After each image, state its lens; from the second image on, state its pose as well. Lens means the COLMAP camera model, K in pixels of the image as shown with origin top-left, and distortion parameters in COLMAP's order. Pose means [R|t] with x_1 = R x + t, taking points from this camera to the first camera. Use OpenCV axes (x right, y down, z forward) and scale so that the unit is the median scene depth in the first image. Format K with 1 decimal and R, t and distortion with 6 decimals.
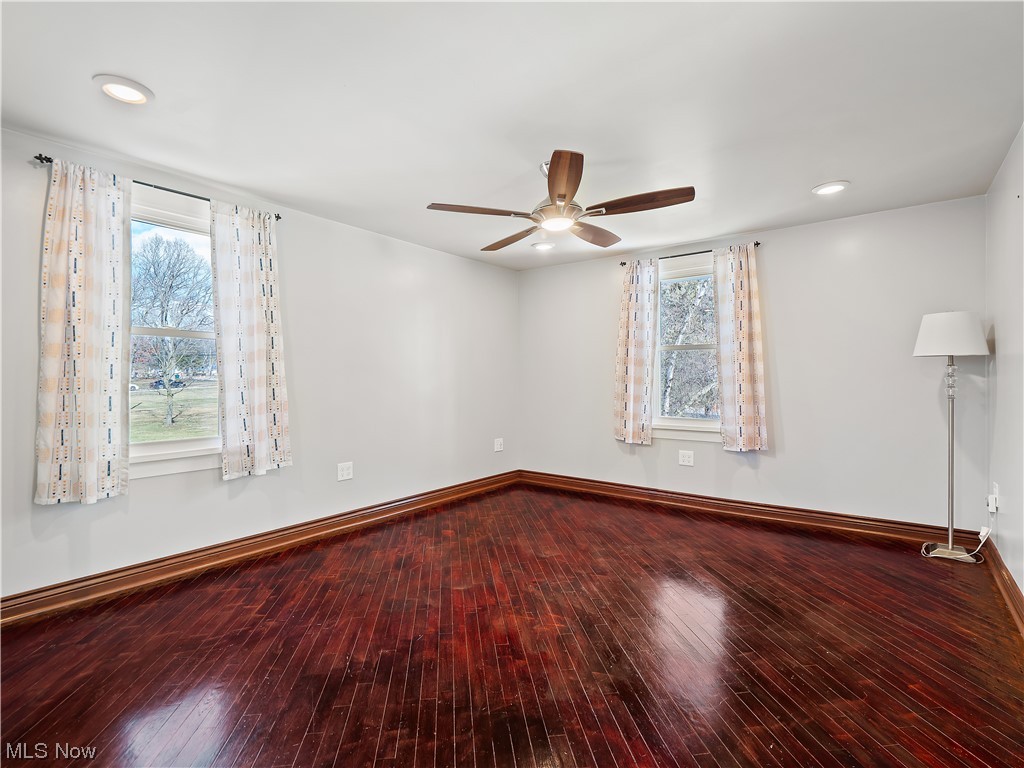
lens RADIAL K [[505.4, 0, 517.5], [0, 505.4, 372.0], [0, 0, 1]] dist [0.000537, -0.000747]
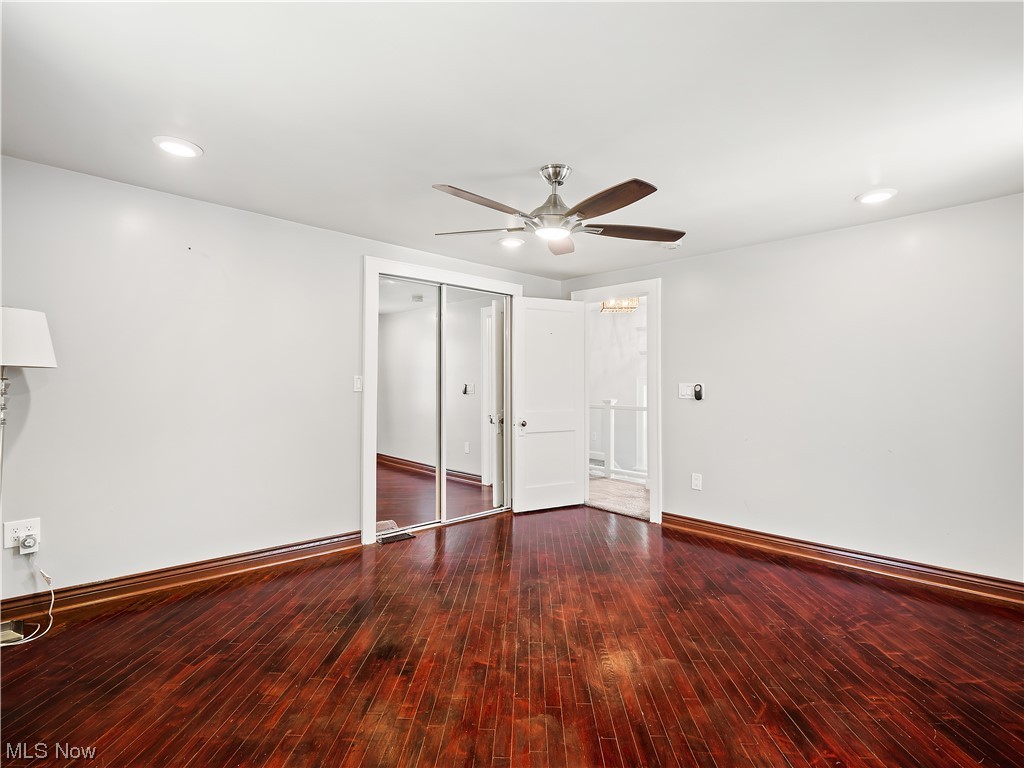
lens RADIAL K [[505.4, 0, 517.5], [0, 505.4, 372.0], [0, 0, 1]] dist [0.000537, -0.000747]
pose [[-0.986542, -0.000315, 0.163509, -0.009267], [-0.006042, 0.999385, -0.034532, -0.003261], [-0.163397, -0.035055, -0.985937, 1.879886]]
